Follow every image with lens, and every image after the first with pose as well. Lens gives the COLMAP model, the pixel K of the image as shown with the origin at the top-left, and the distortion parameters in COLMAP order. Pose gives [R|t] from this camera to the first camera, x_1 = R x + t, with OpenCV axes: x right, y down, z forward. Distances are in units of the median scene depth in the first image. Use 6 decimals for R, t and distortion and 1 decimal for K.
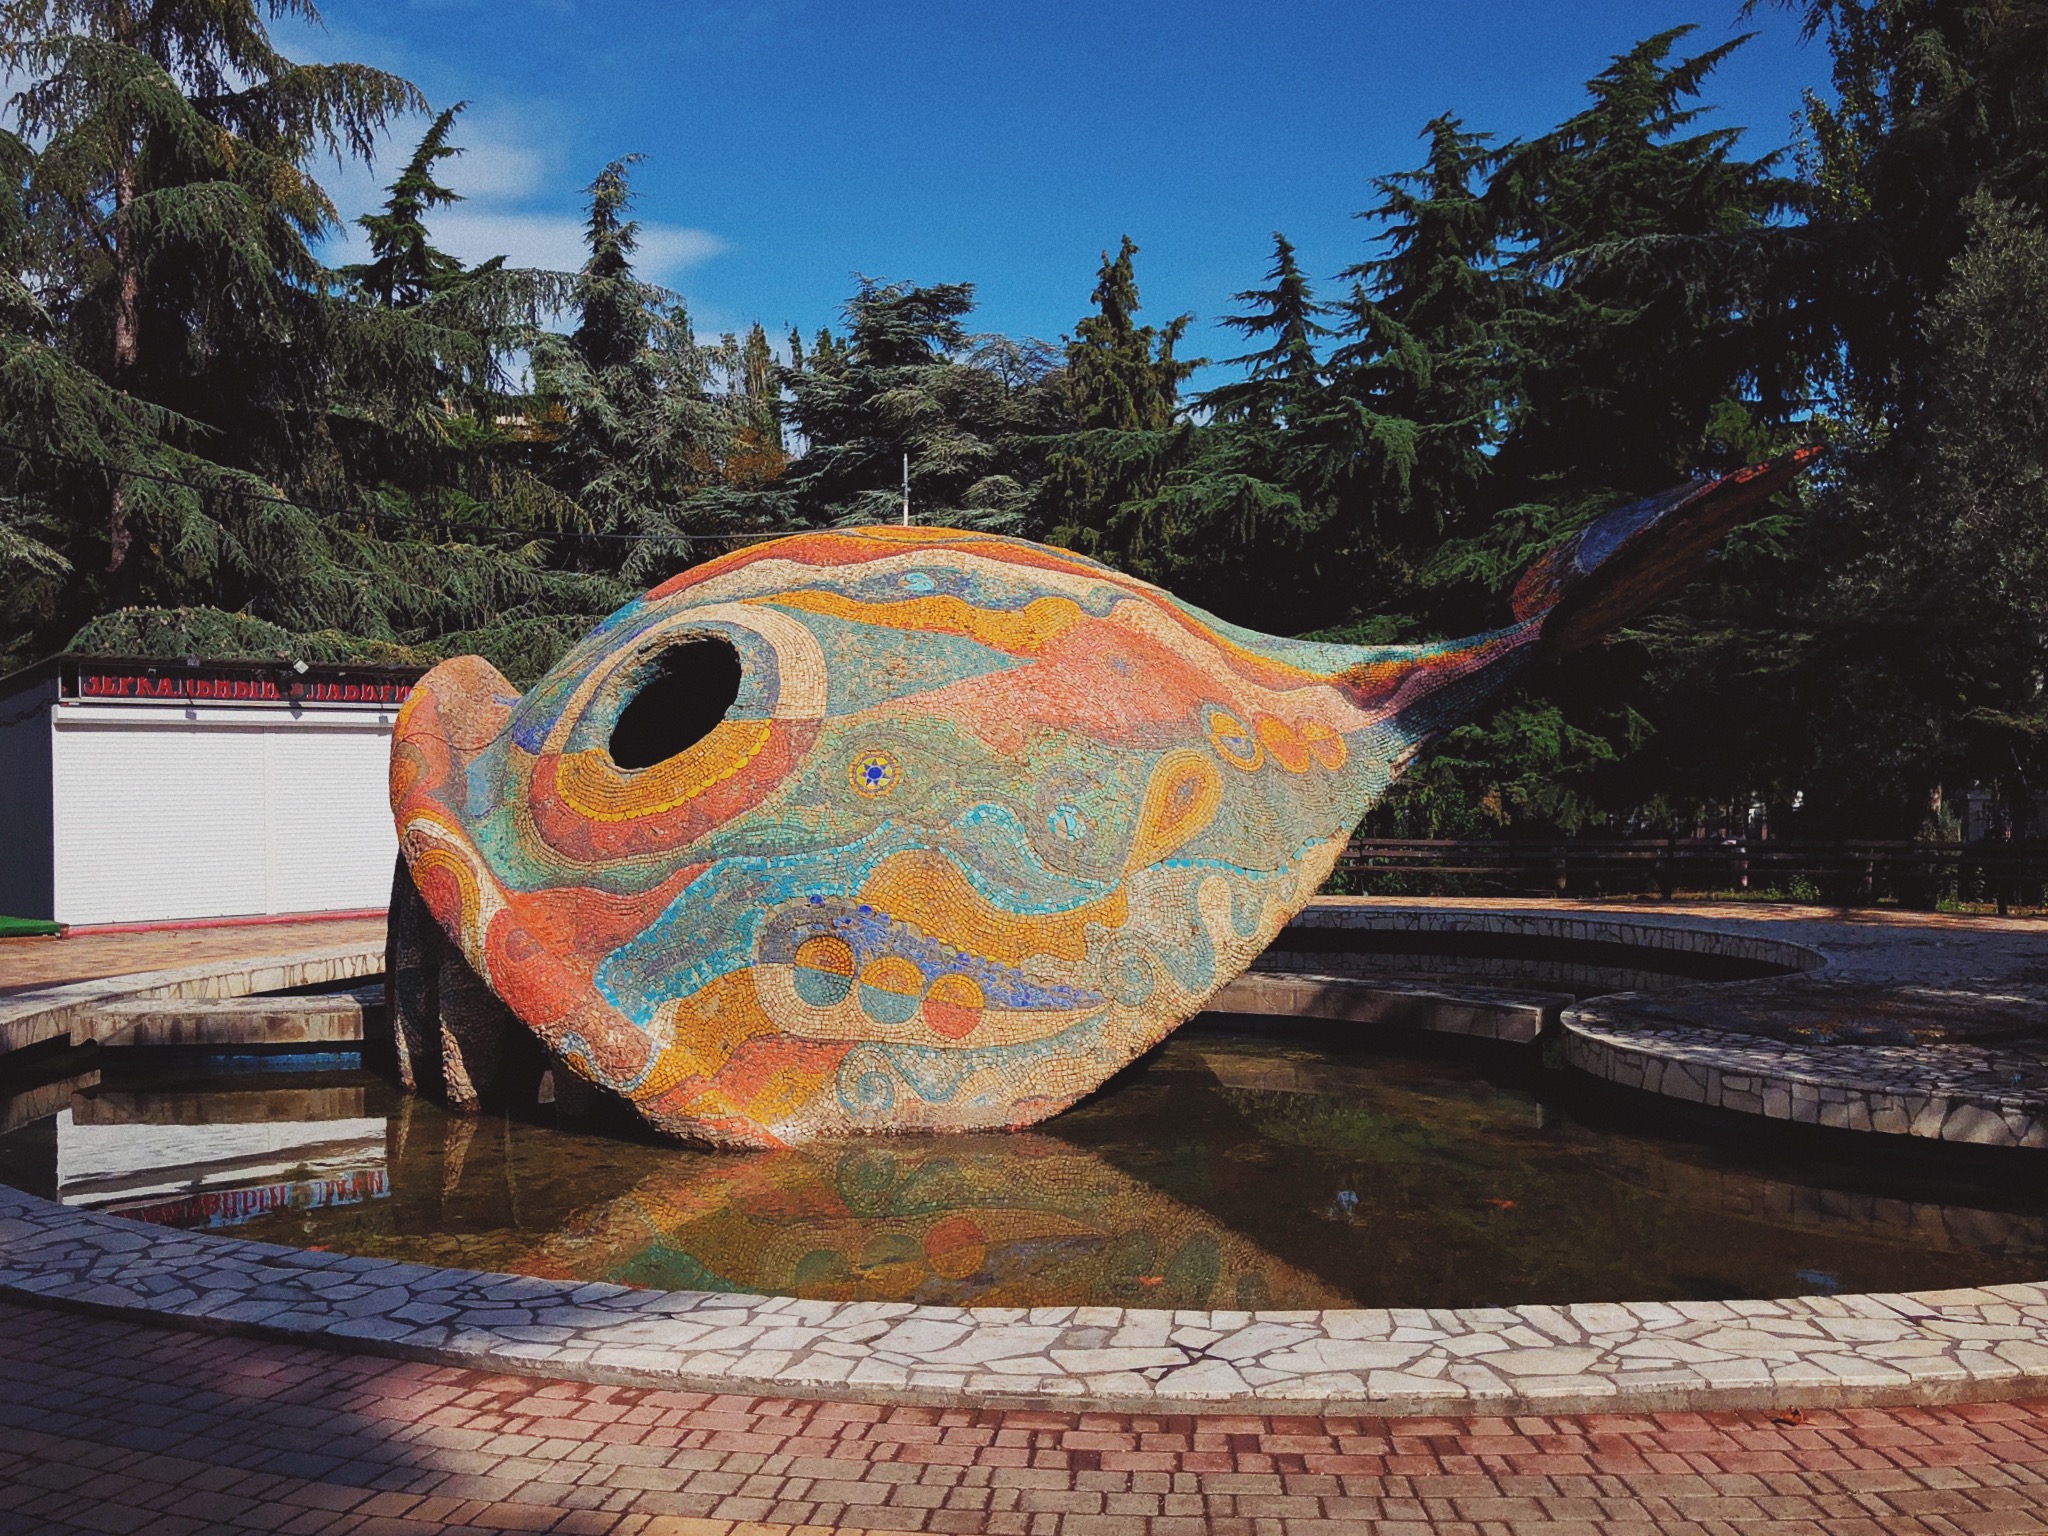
lens RADIAL K [[1649.3, 0, 1002.3], [0, 1649.3, 762.4], [0, 0, 1]] dist [0.011618, 0.012979]
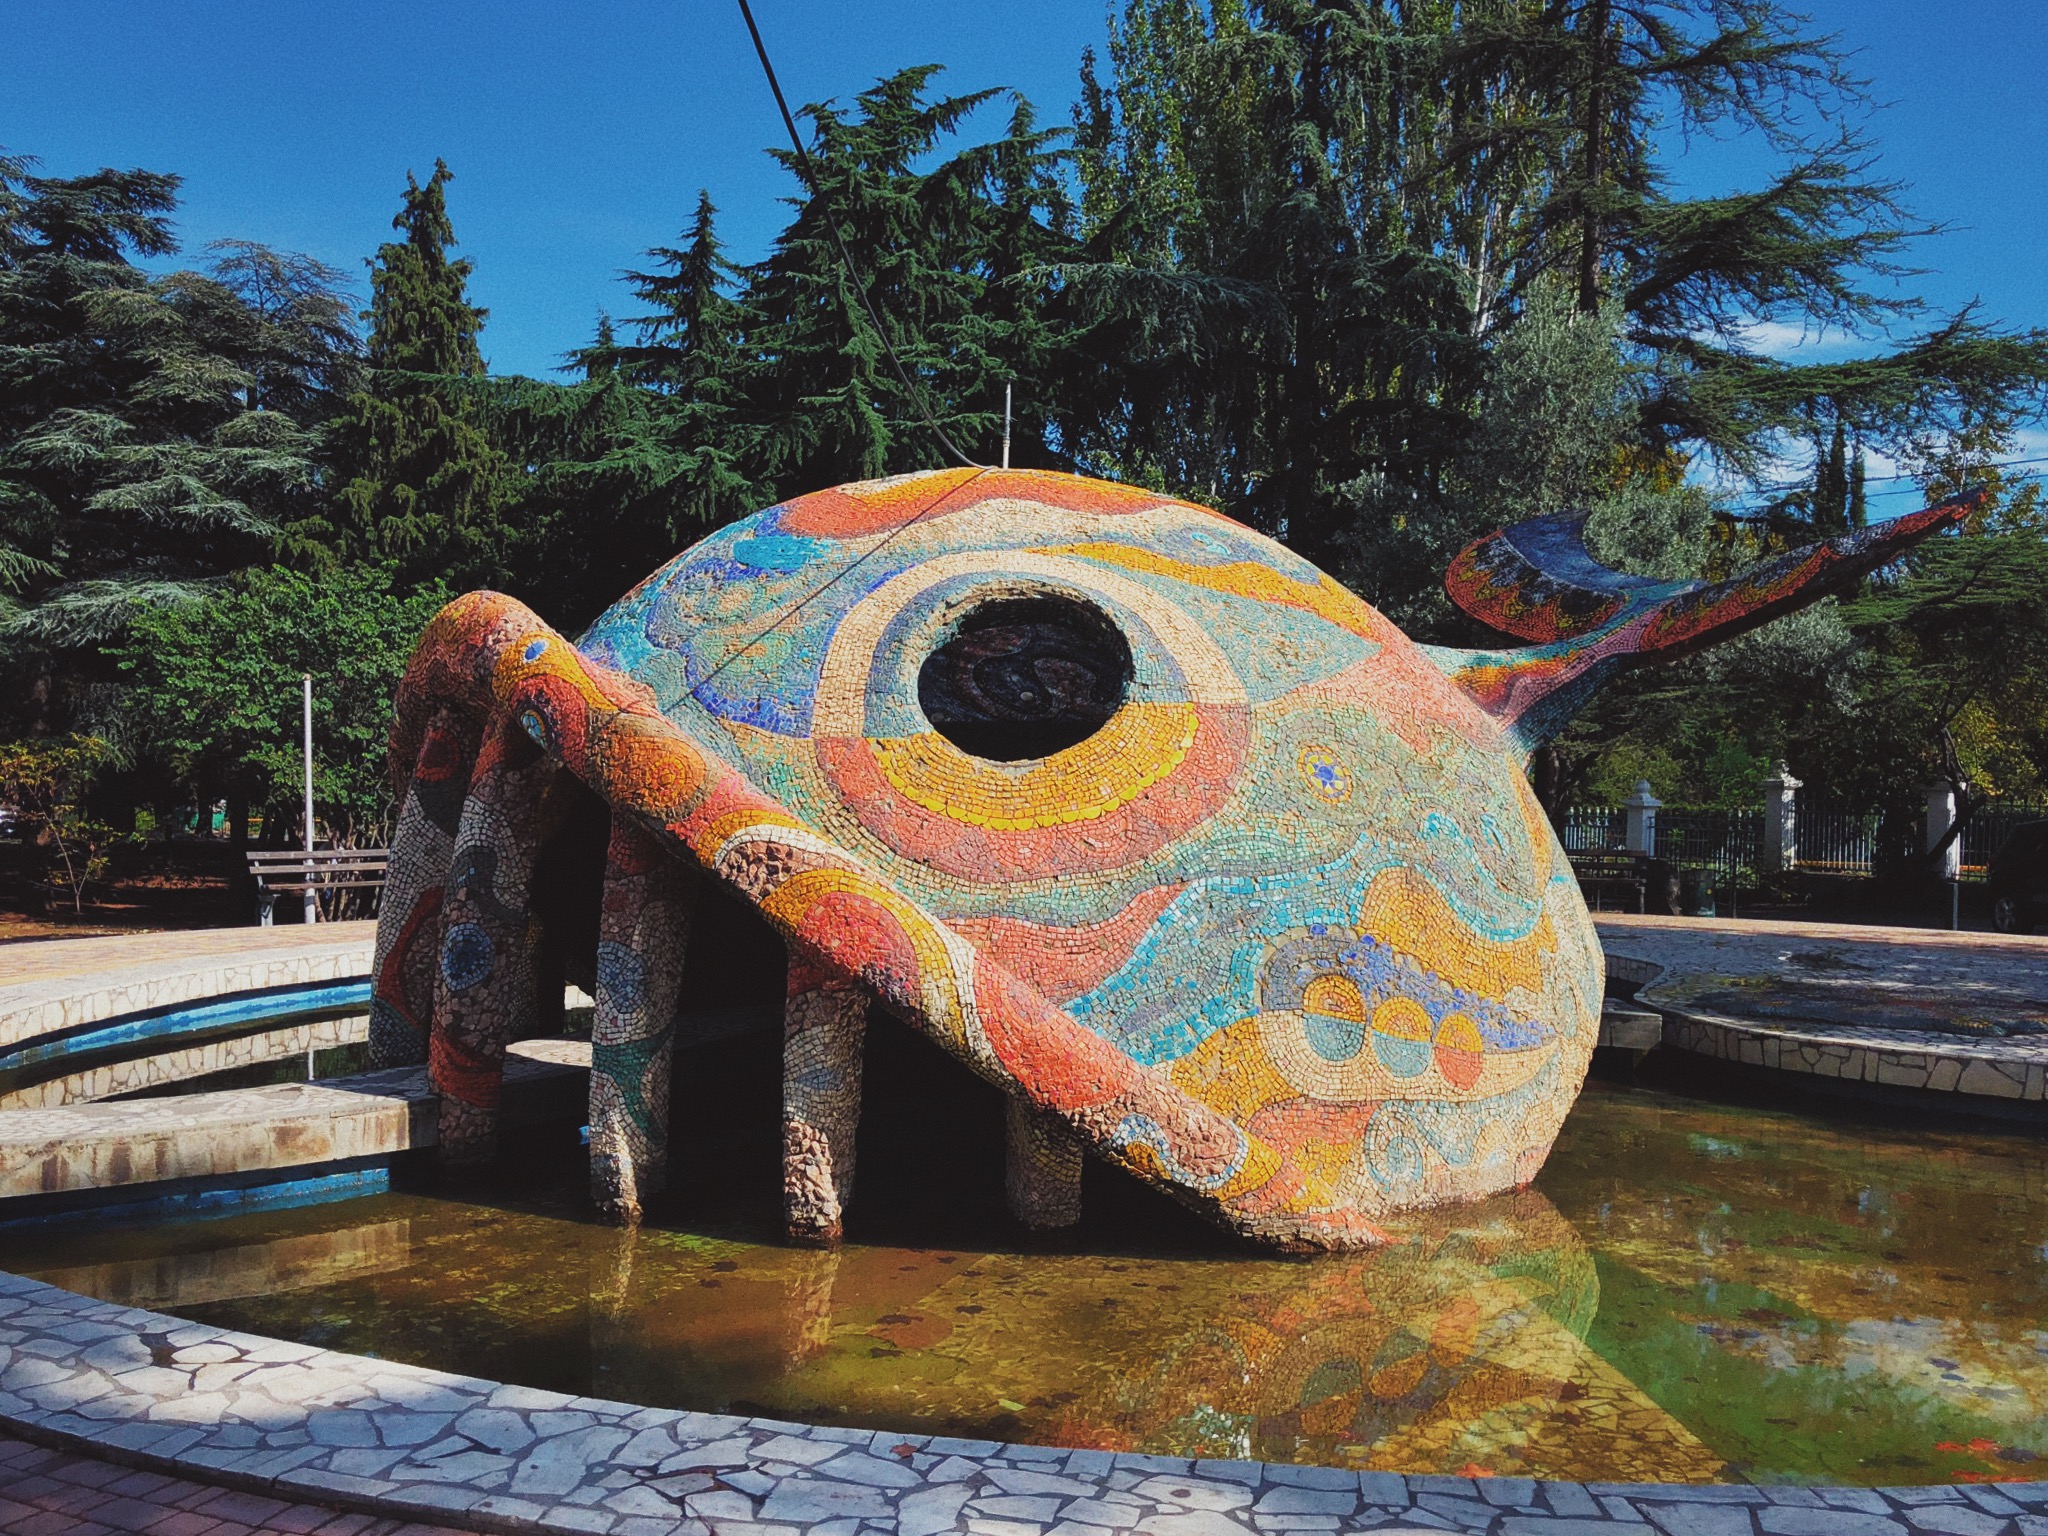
lens RADIAL K [[1707.7, 0, 1008.1], [0, 1707.7, 737.8], [0, 0, 1]] dist [0.050736, -0.067162]
pose [[0.872302, 0.030769, 0.487998, -0.154667], [-0.024307, 0.999513, -0.019572, 0.001978], [-0.488363, 0.005211, 0.872625, 0.078036]]
